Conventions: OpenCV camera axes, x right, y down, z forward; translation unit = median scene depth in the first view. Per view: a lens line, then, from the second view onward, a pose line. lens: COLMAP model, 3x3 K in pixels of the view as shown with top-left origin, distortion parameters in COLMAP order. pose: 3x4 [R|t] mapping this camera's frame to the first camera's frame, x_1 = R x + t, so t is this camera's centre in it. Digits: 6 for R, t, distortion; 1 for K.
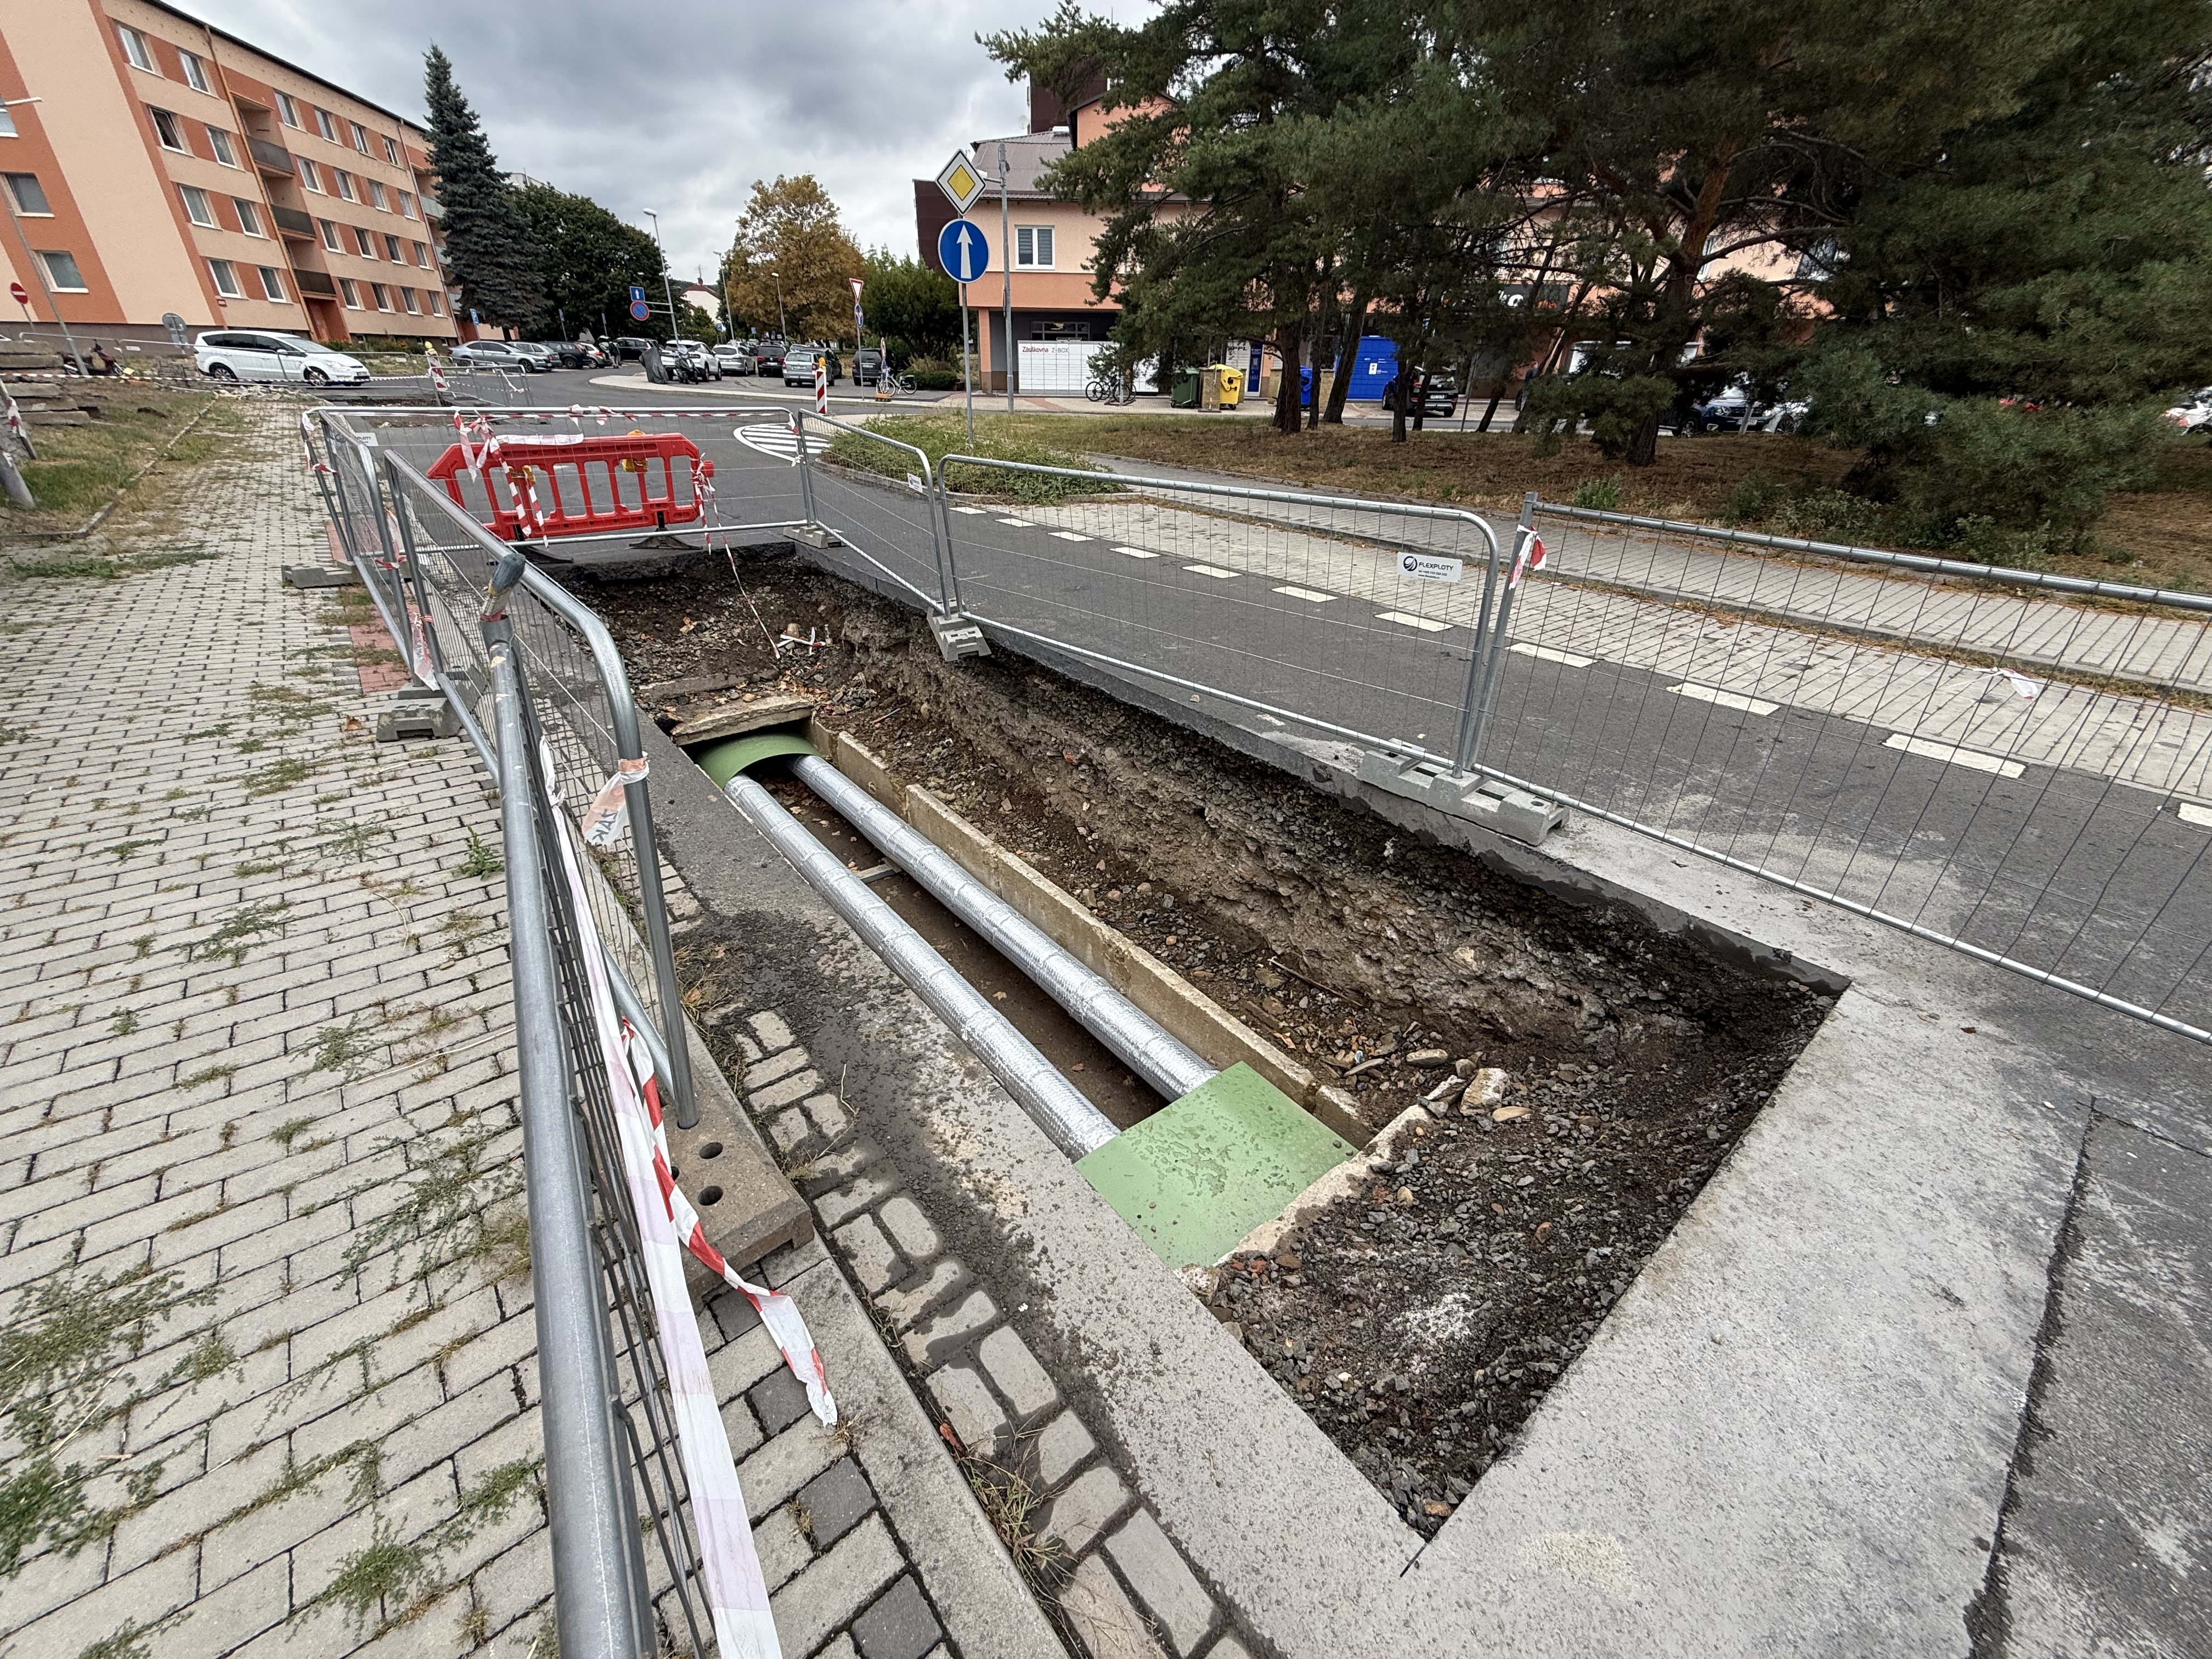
lens RADIAL K [[884.9, 0, 1105.8], [0, 884.9, 823.7], [0, 0, 1]] dist [0.001104, -0.000500]
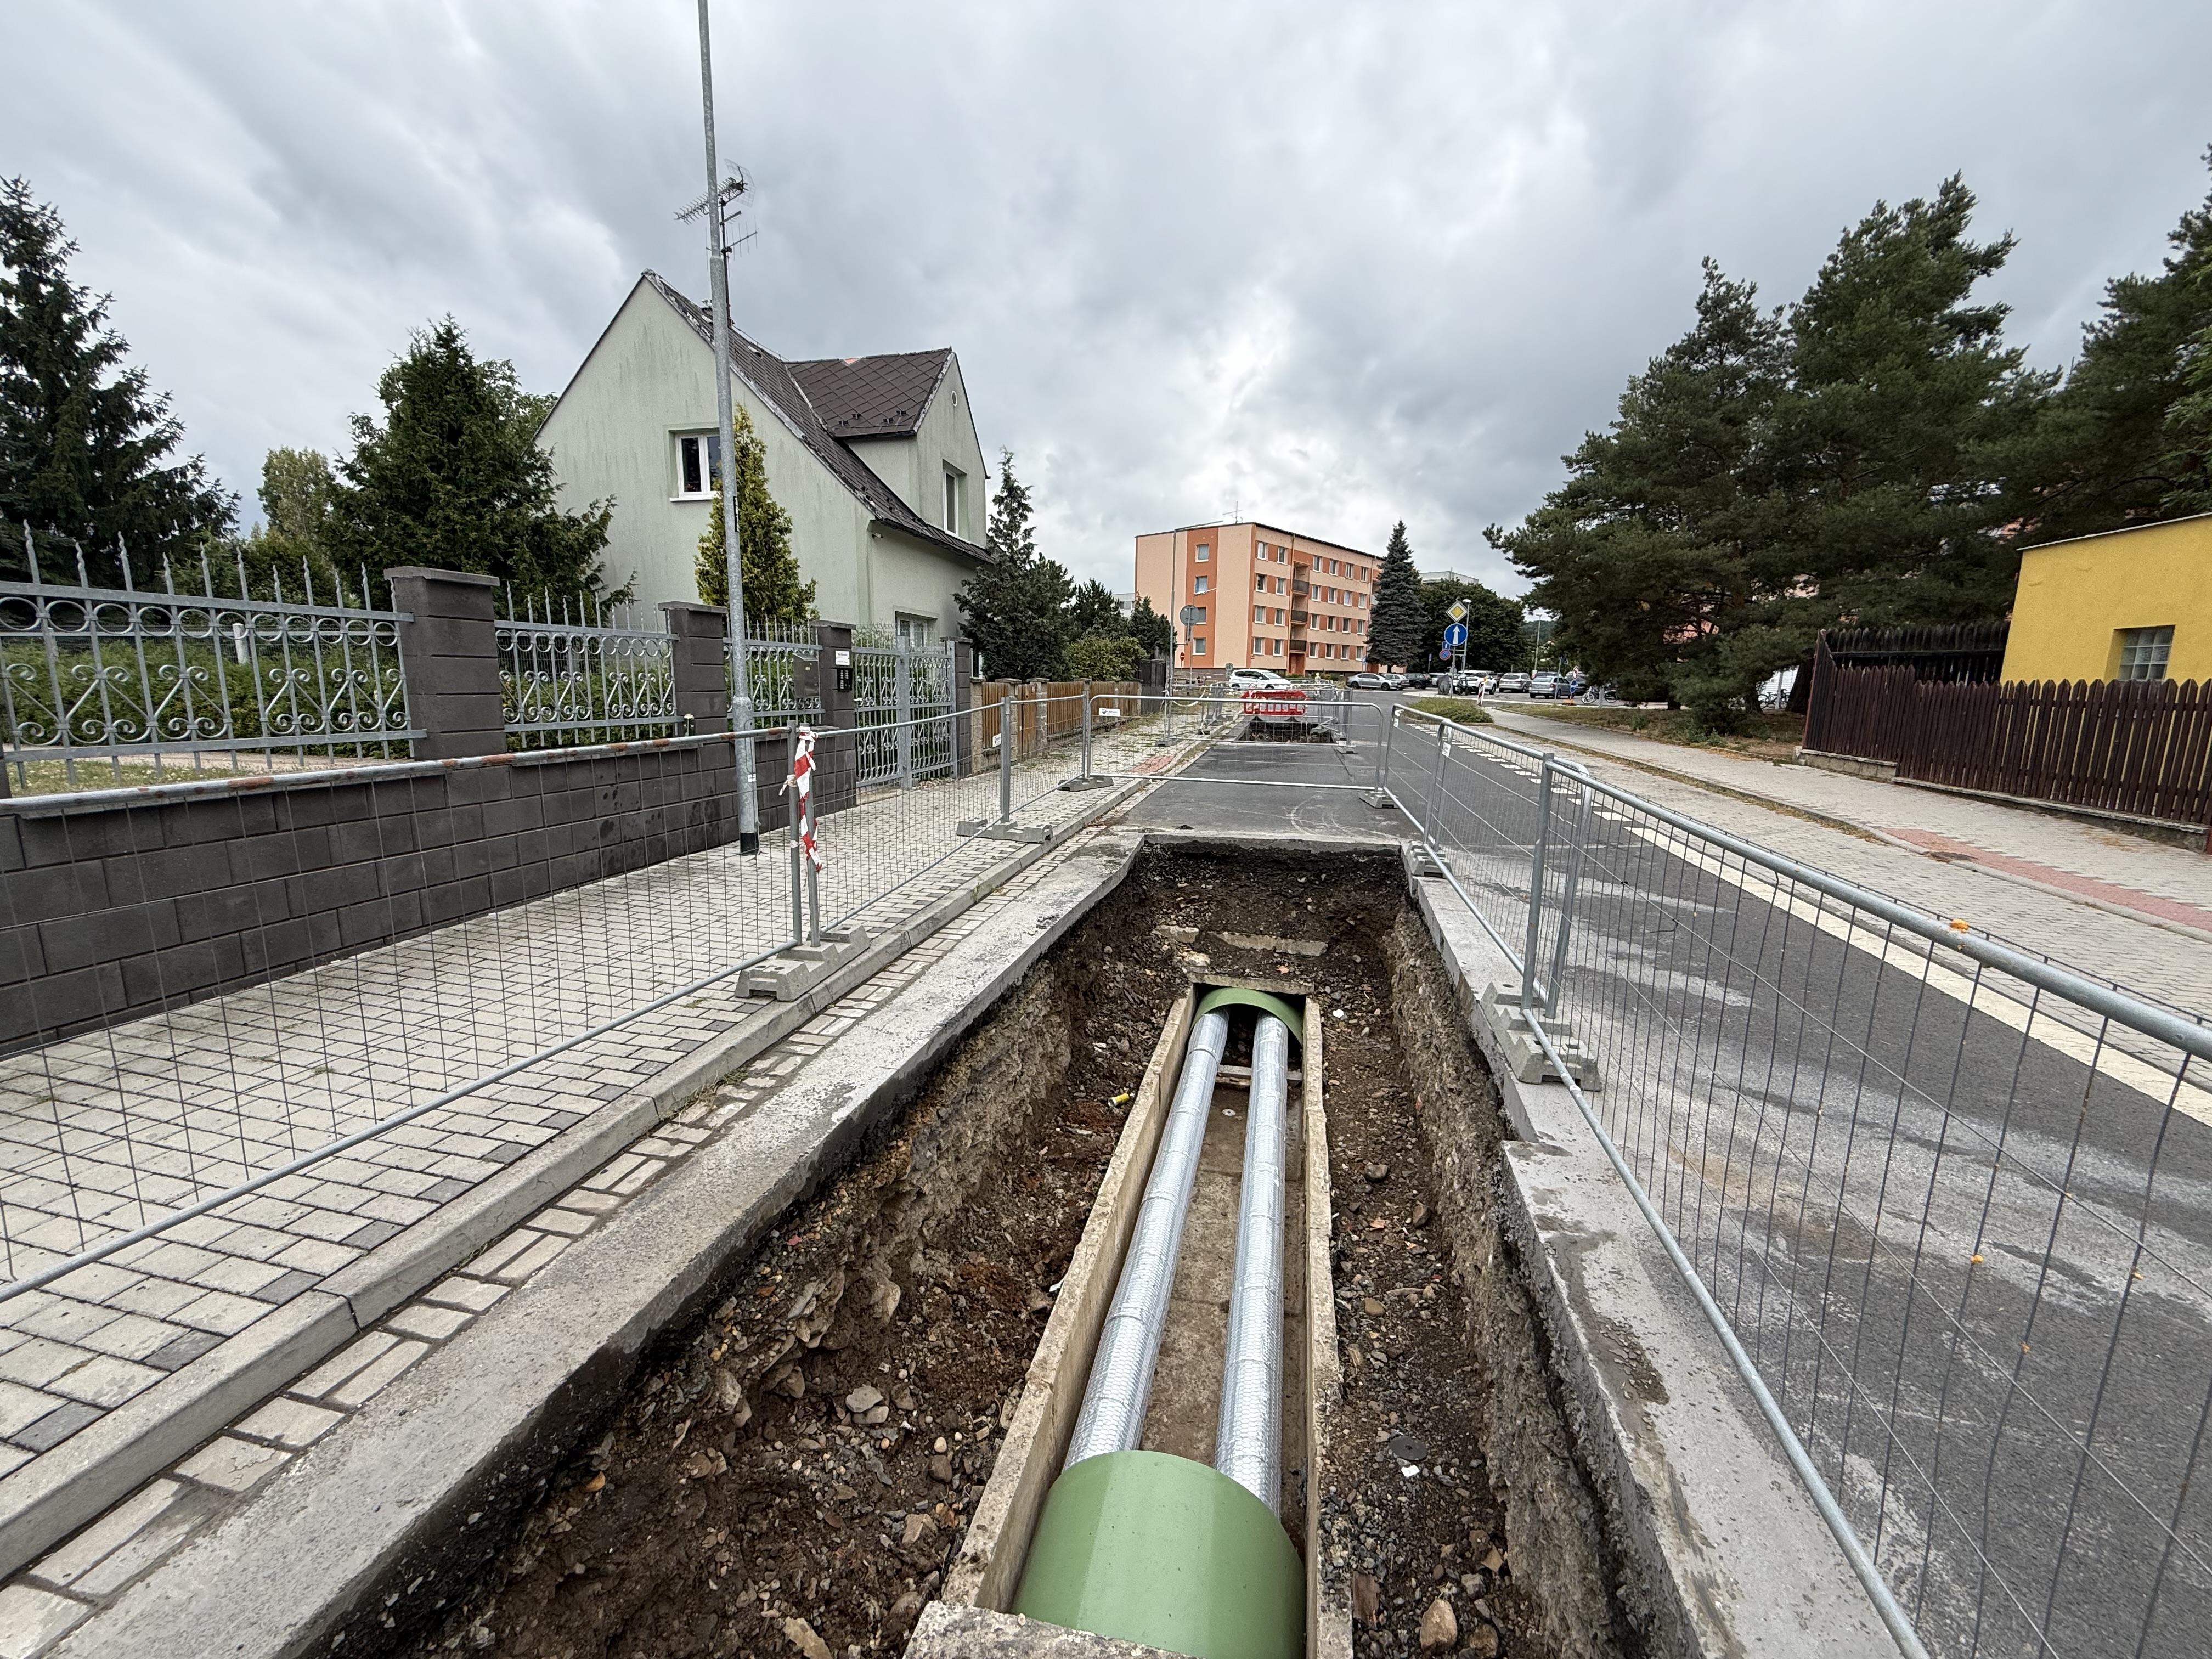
lens RADIAL K [[884.9, 0, 1098.5], [0, 884.9, 825.3], [0, 0, 1]] dist [0.001104, -0.000500]
pose [[0.619375, 0.119627, -0.775928, 1.888960], [-0.364601, 0.919111, -0.149336, 0.908831], [0.695299, 0.375400, 0.612890, -1.587585]]
